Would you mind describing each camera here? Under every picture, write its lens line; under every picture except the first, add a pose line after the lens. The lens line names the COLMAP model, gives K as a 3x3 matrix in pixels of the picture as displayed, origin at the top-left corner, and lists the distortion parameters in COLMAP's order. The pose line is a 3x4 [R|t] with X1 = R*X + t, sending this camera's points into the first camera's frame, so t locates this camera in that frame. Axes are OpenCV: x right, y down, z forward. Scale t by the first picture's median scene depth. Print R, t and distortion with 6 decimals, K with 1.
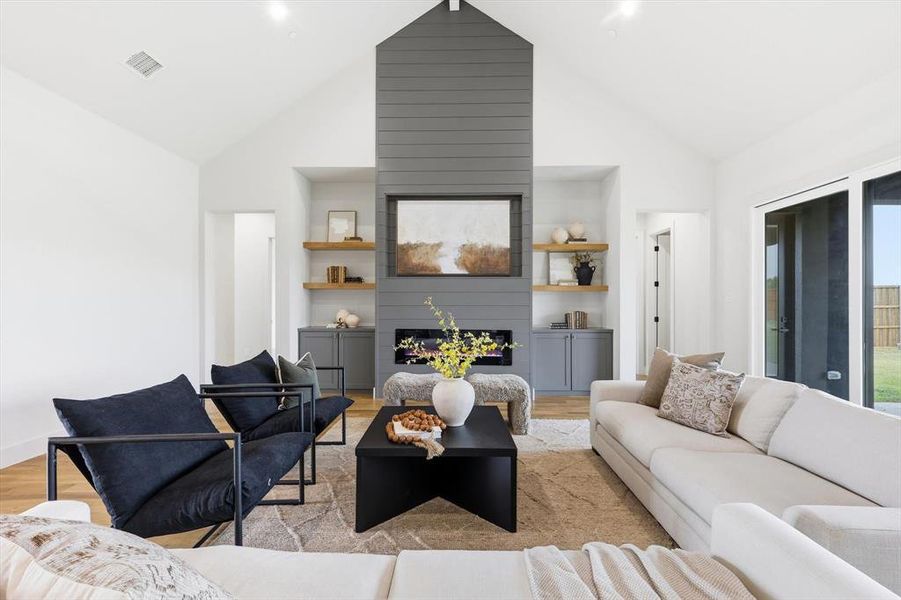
lens RADIAL K [[392.7, 0, 450.5], [0, 392.7, 300.0], [0, 0, 1]] dist [0.000194, -0.000162]
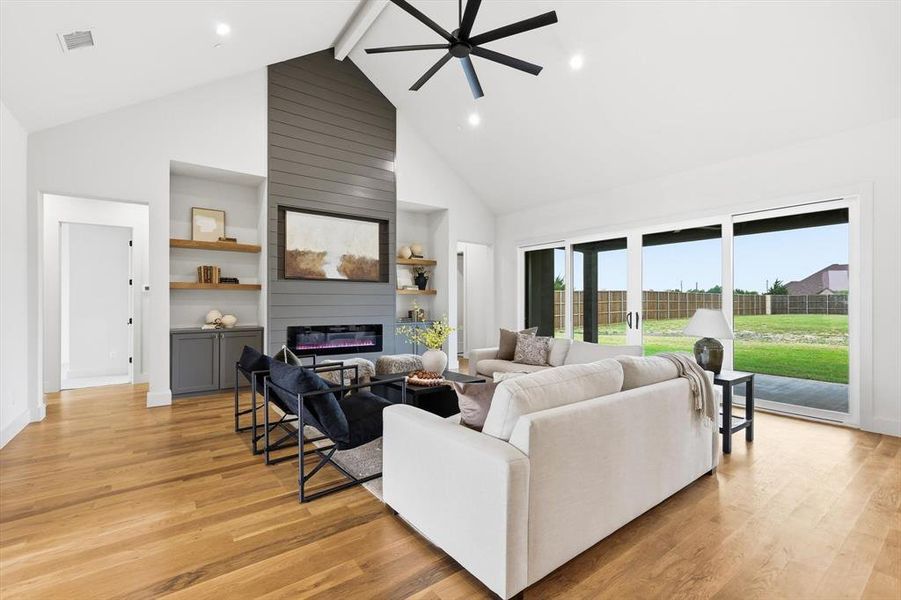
lens RADIAL K [[392.7, 0, 450.5], [0, 392.7, 300.0], [0, 0, 1]] dist [0.000194, -0.000162]
pose [[0.793624, 0.001428, 0.608407, -0.441547], [-0.001113, 0.999999, -0.000894, -0.001501], [-0.608408, 0.000032, 0.793624, -0.158958]]
